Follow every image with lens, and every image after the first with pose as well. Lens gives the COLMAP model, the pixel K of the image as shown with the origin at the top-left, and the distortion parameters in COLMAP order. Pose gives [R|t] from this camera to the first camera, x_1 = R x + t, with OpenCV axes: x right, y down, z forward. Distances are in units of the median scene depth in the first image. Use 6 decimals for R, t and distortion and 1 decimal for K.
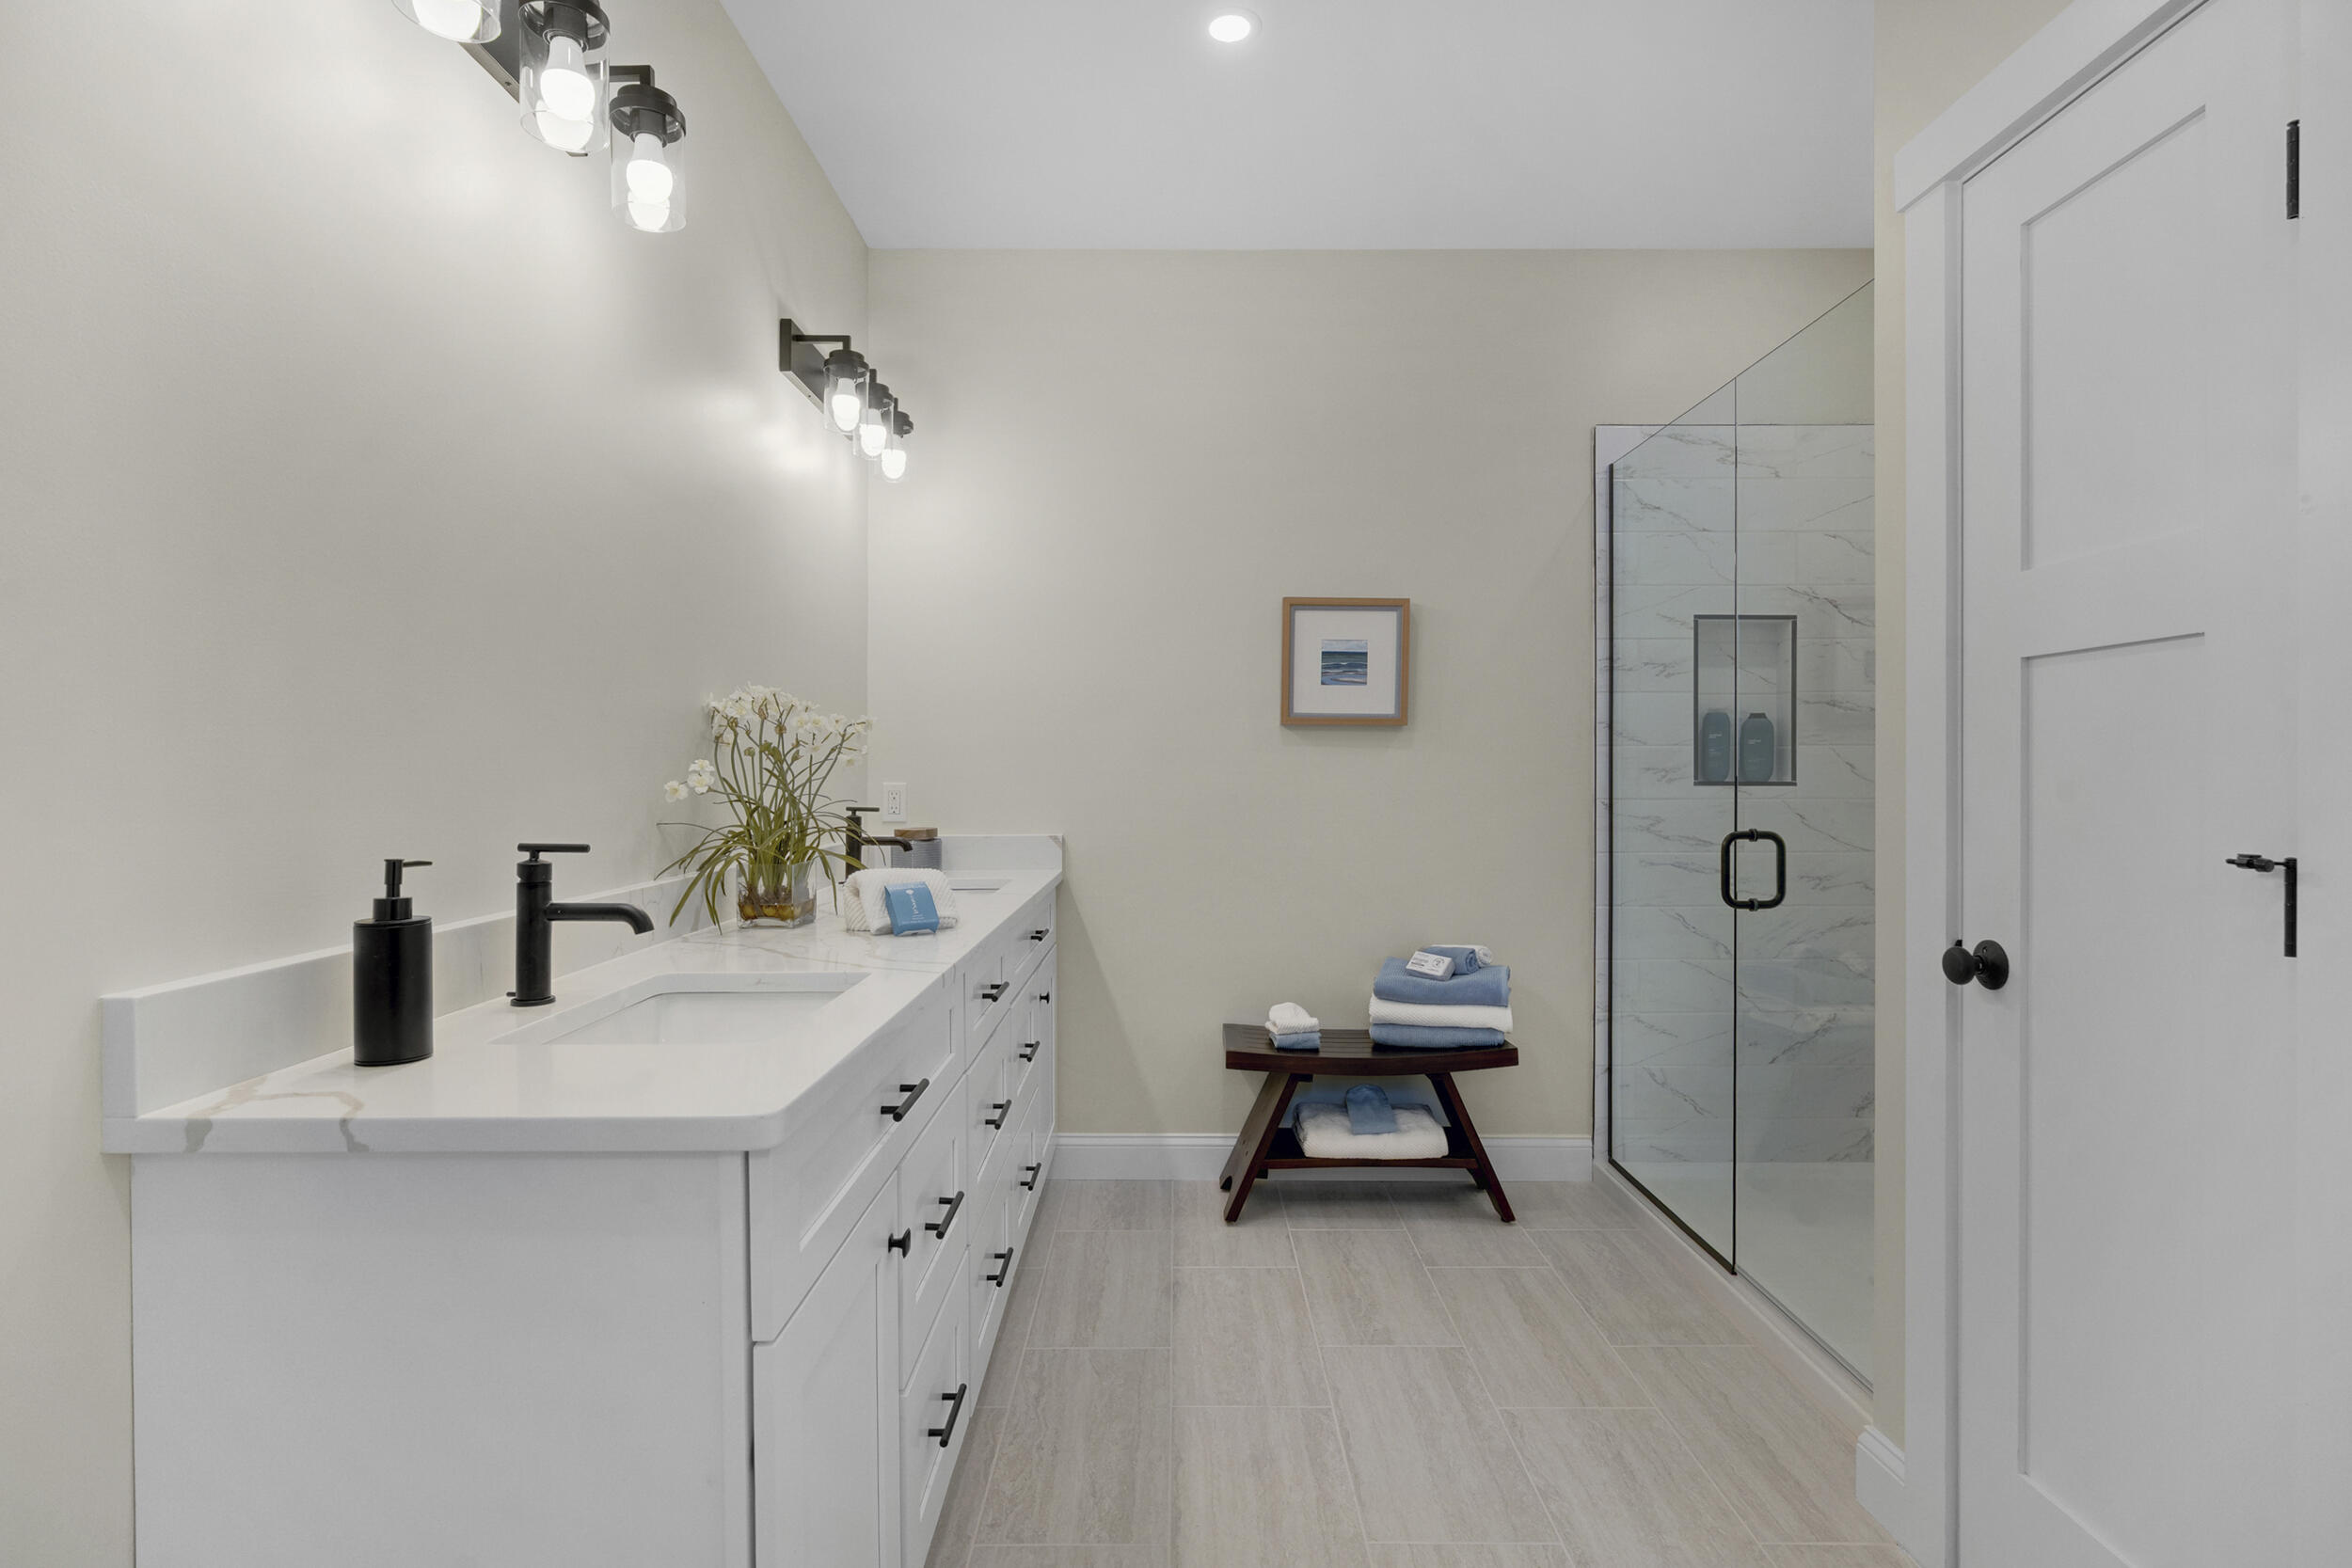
lens RADIAL K [[1096.0, 0, 1170.1], [0, 1096.0, 774.4], [0, 0, 1]] dist [-0.011180, 0.004154]
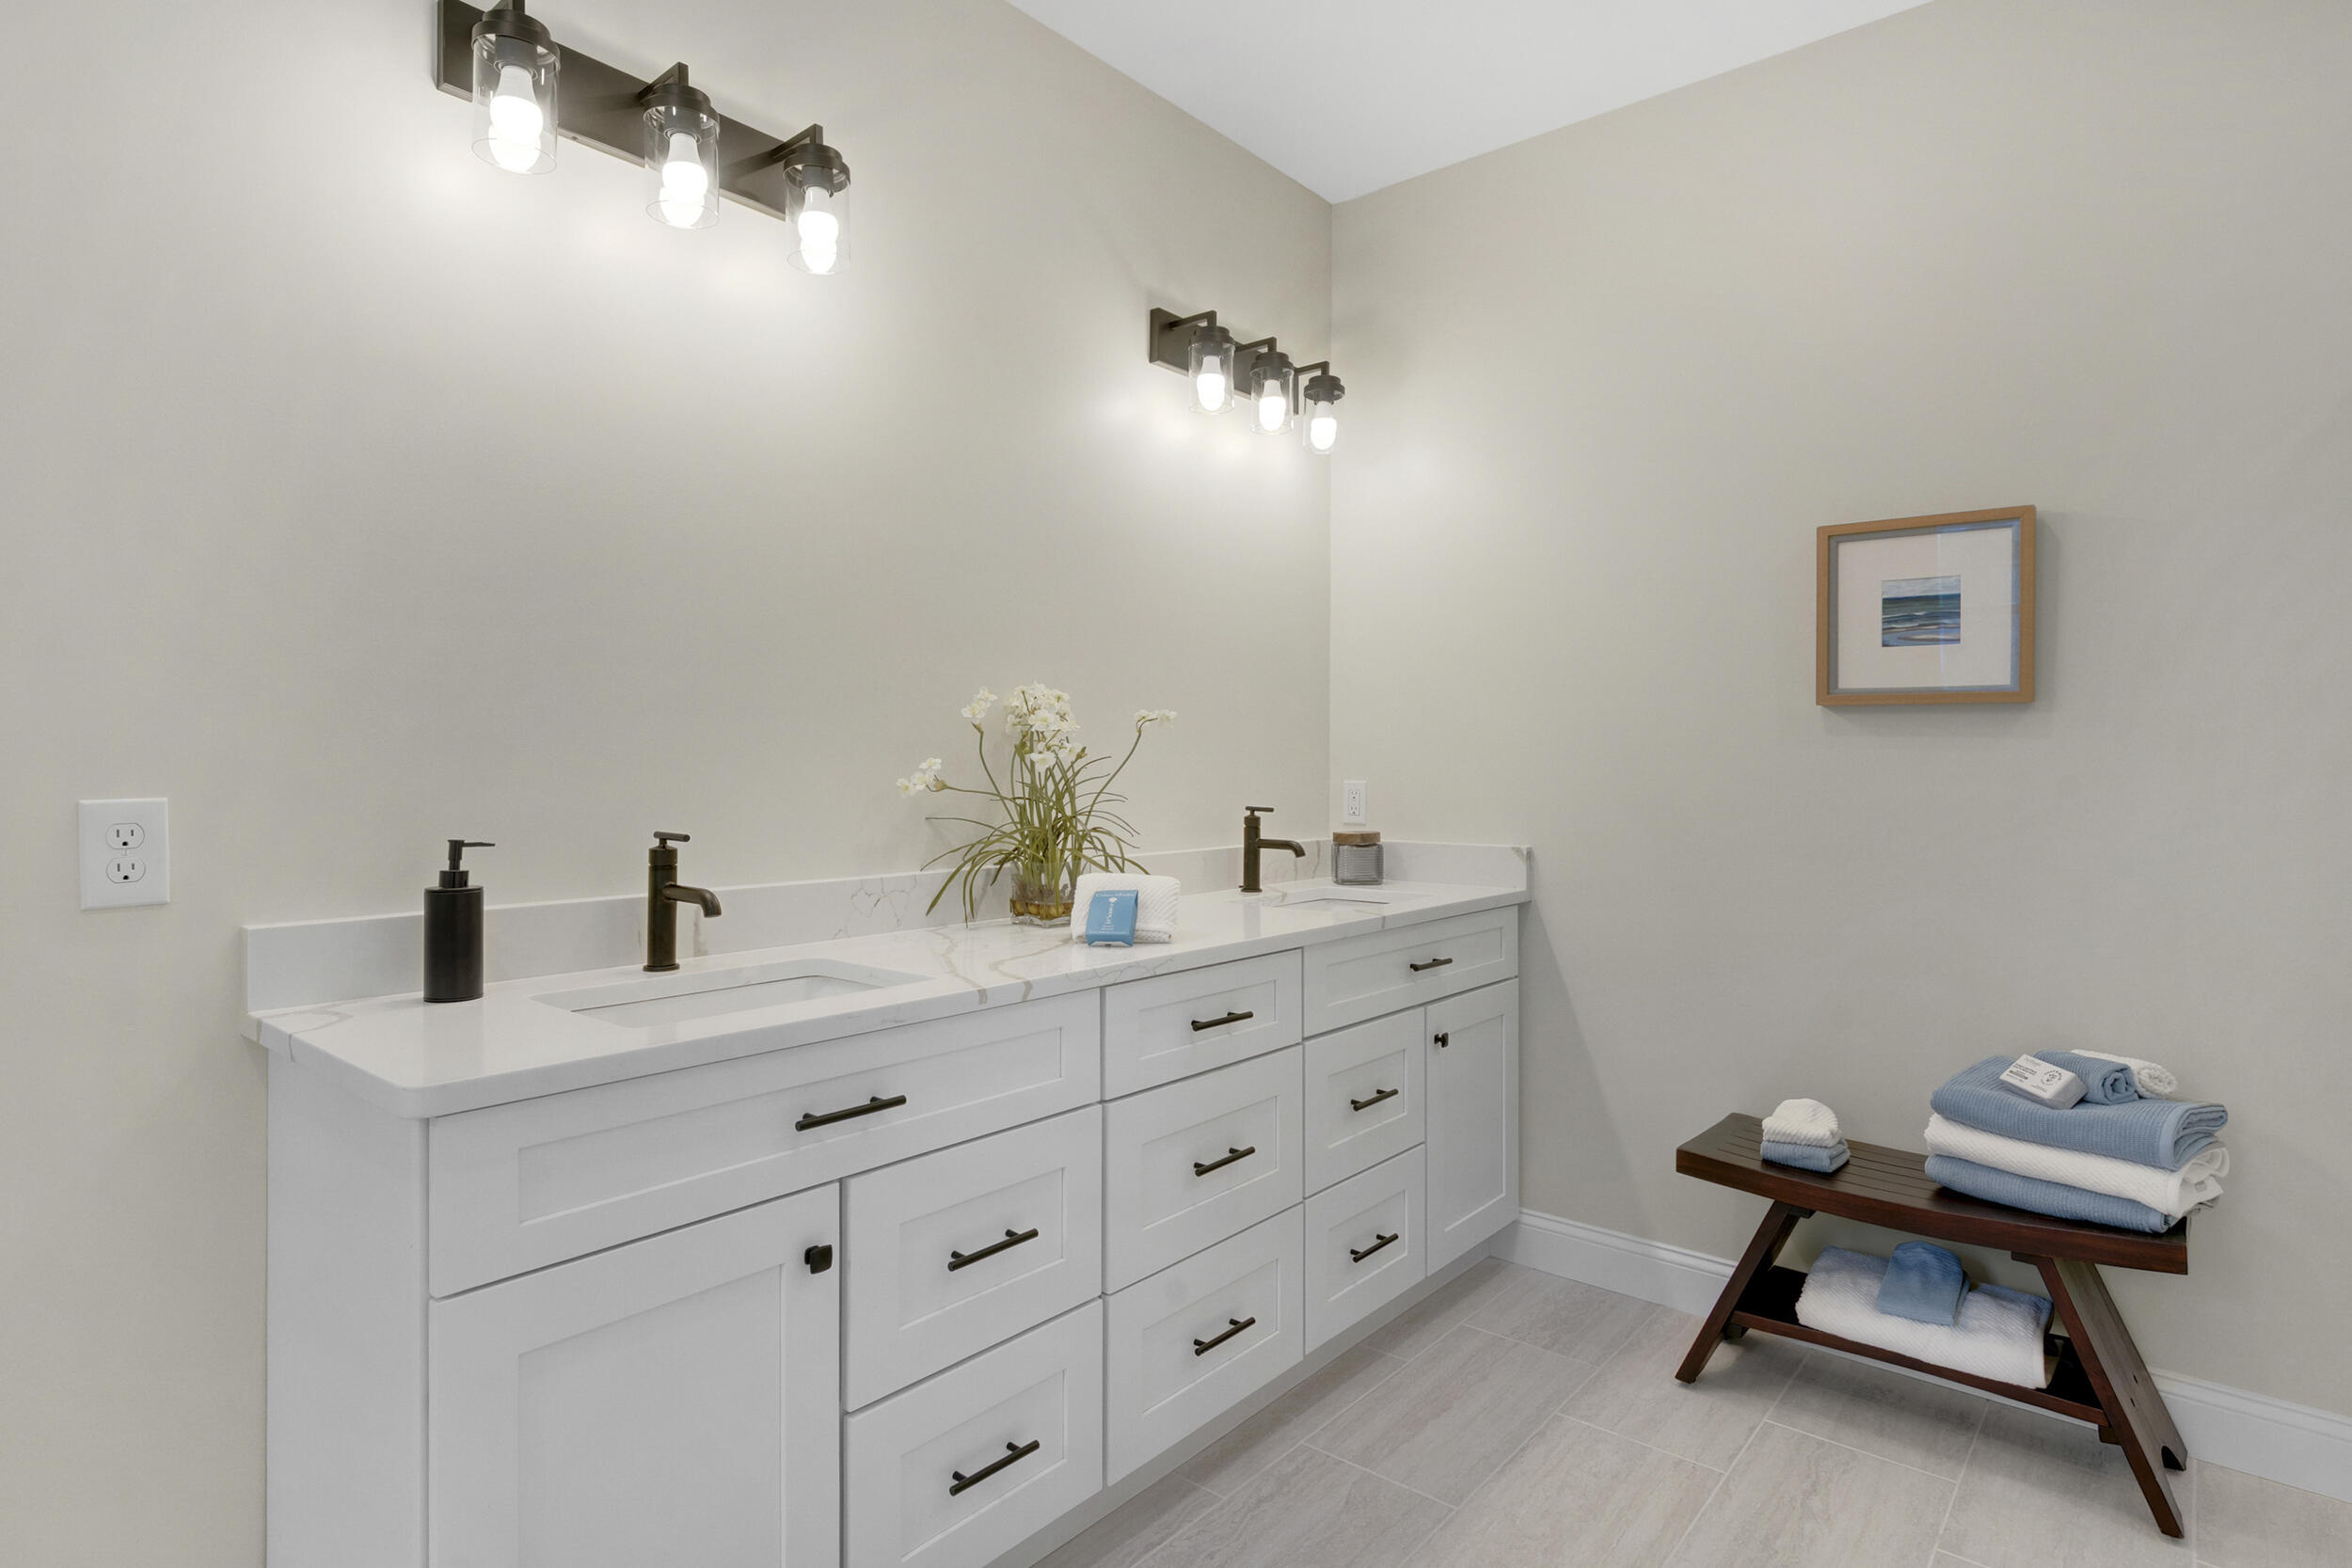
lens RADIAL K [[1179.2, 0, 1180.4], [0, 1179.2, 756.7], [0, 0, 1]] dist [-0.002114, -0.000056]
pose [[0.782269, -0.000494, -0.622941, 0.276926], [-0.005665, 0.999953, -0.007907, -0.004487], [0.622915, 0.009714, 0.782229, 0.157380]]
